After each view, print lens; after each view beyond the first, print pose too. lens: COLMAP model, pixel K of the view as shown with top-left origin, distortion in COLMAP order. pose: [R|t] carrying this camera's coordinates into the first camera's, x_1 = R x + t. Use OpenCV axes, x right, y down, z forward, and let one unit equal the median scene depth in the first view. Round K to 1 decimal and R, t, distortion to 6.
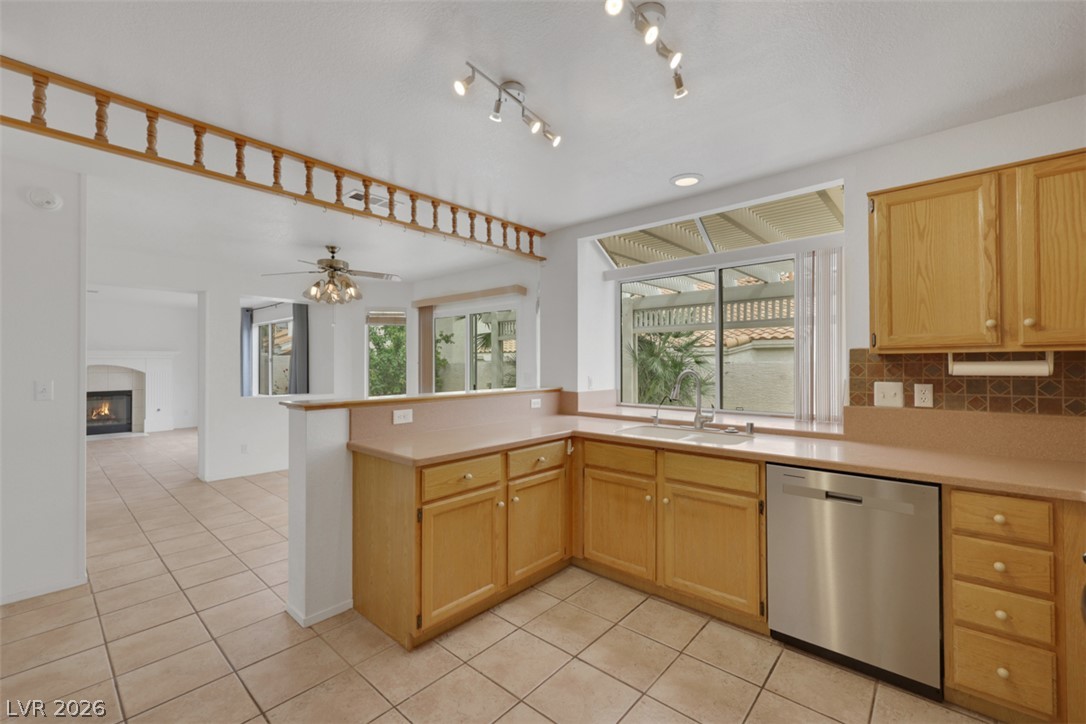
lens RADIAL K [[442.6, 0, 543.2], [0, 442.6, 359.8], [0, 0, 1]] dist [-0.001335, -0.000202]
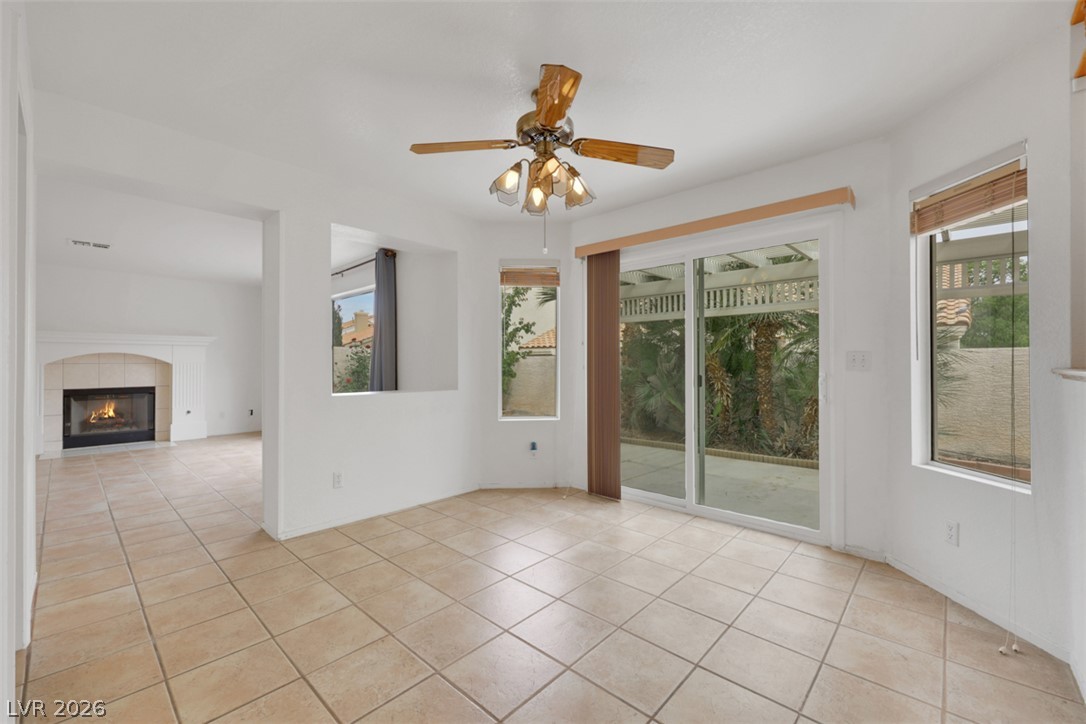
lens RADIAL K [[435.5, 0, 543.0], [0, 435.5, 362.0], [0, 0, 1]] dist [0.001829, 0.000027]
pose [[0.999723, 0.000634, -0.023541, -0.774467], [-0.000616, 1.000000, 0.000778, 0.081020], [0.023542, -0.000763, 0.999723, 0.839351]]
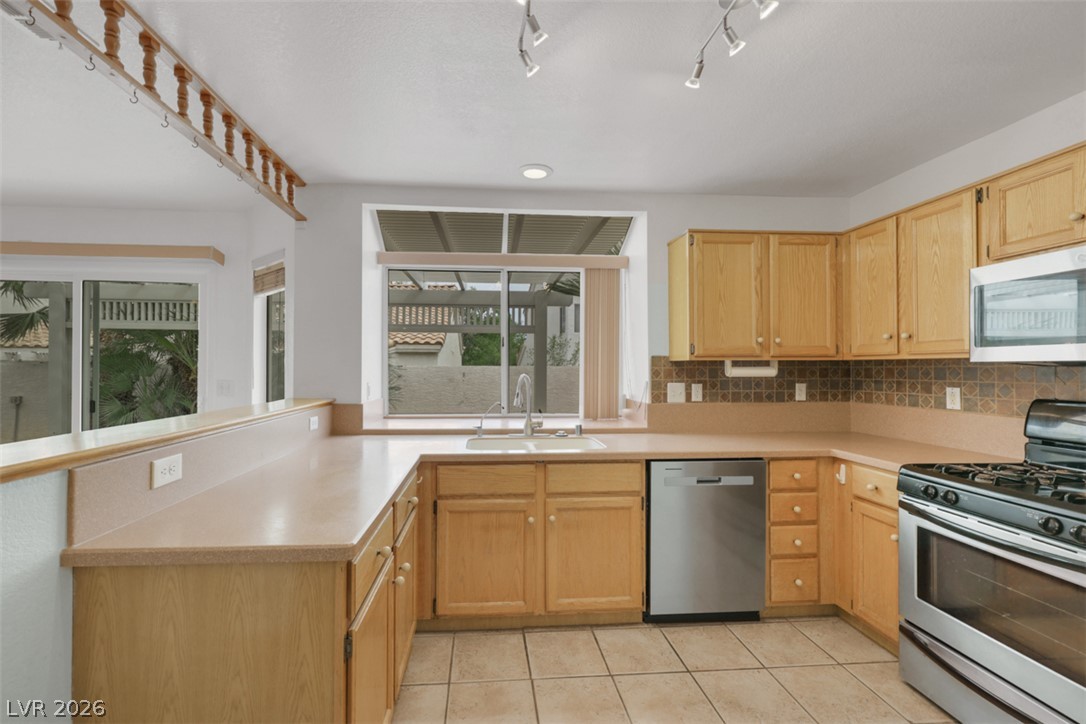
lens RADIAL K [[458.4, 0, 511.1], [0, 458.4, 363.6], [0, 0, 1]] dist [-0.002939, -0.000059]
pose [[0.710691, 0.010220, 0.703430, -0.412345], [-0.010737, 0.999936, -0.003680, 0.004991], [-0.703423, -0.004938, 0.710755, 0.361537]]
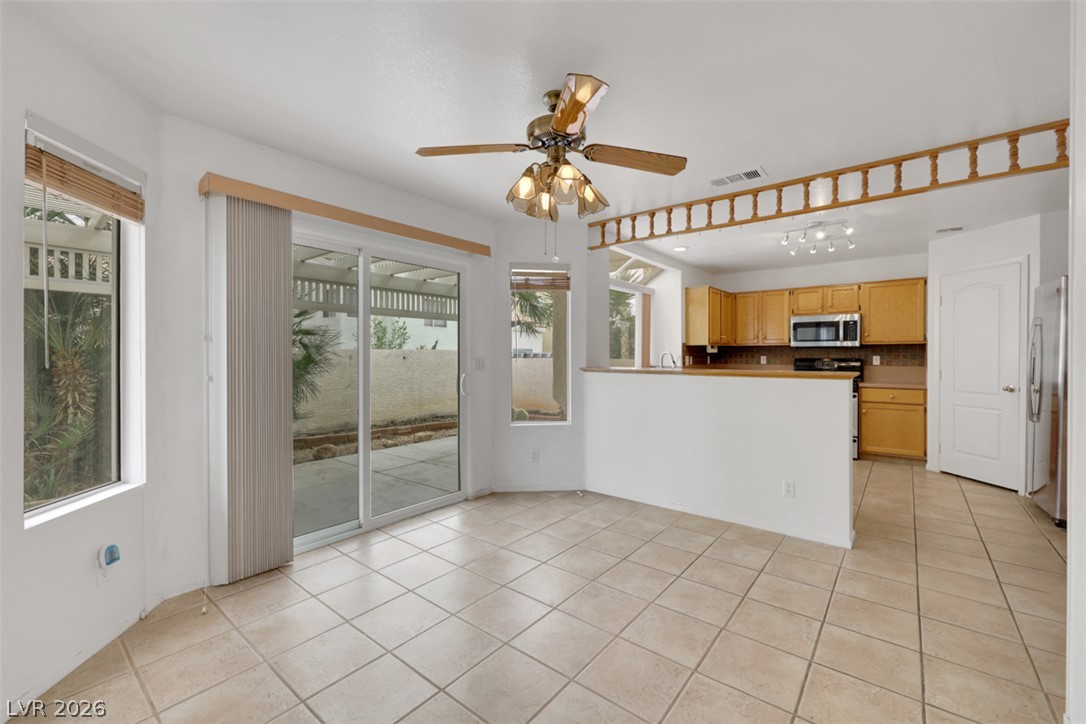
lens RADIAL K [[442.6, 0, 543.2], [0, 442.6, 359.8], [0, 0, 1]] dist [-0.001335, -0.000202]
pose [[-0.022945, -0.010916, 0.999677, -1.586510], [-0.007975, 0.999911, 0.010736, 0.045389], [-0.999705, -0.007726, -0.023030, 1.688421]]
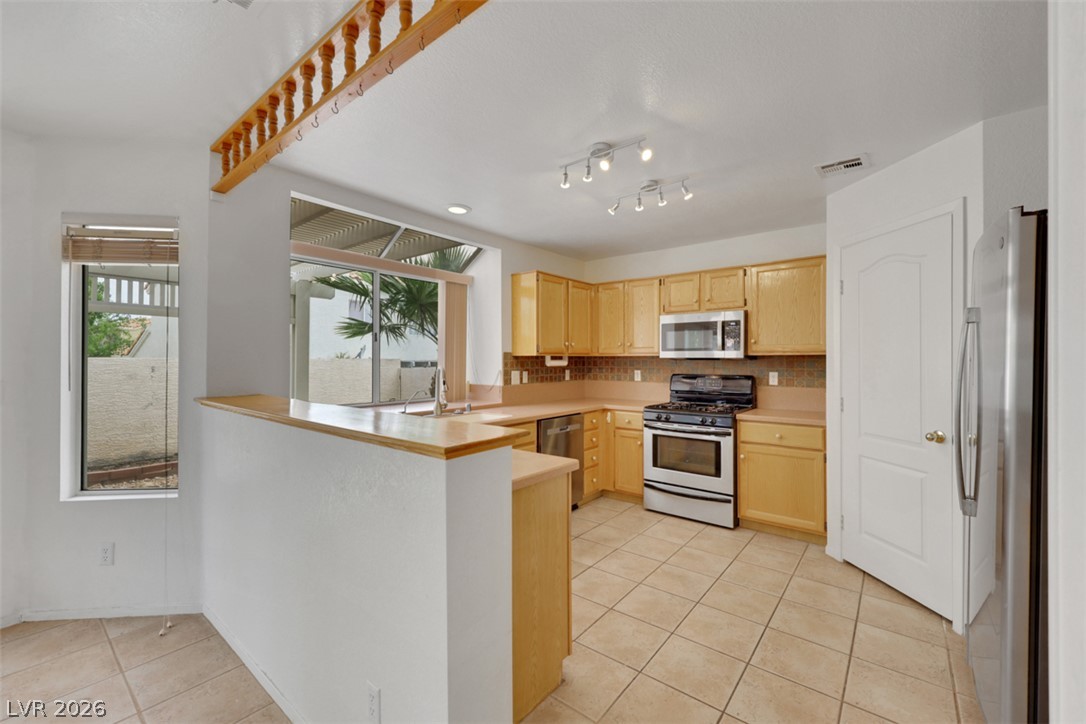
lens RADIAL K [[447.6, 0, 542.7], [0, 447.6, 360.4], [0, 0, 1]] dist [0.001213, 0.000129]
pose [[-0.037972, 0.002942, 0.999274, -0.949133], [-0.010212, 0.999942, -0.003332, 0.010644], [-0.999227, -0.010331, -0.037939, 0.850706]]
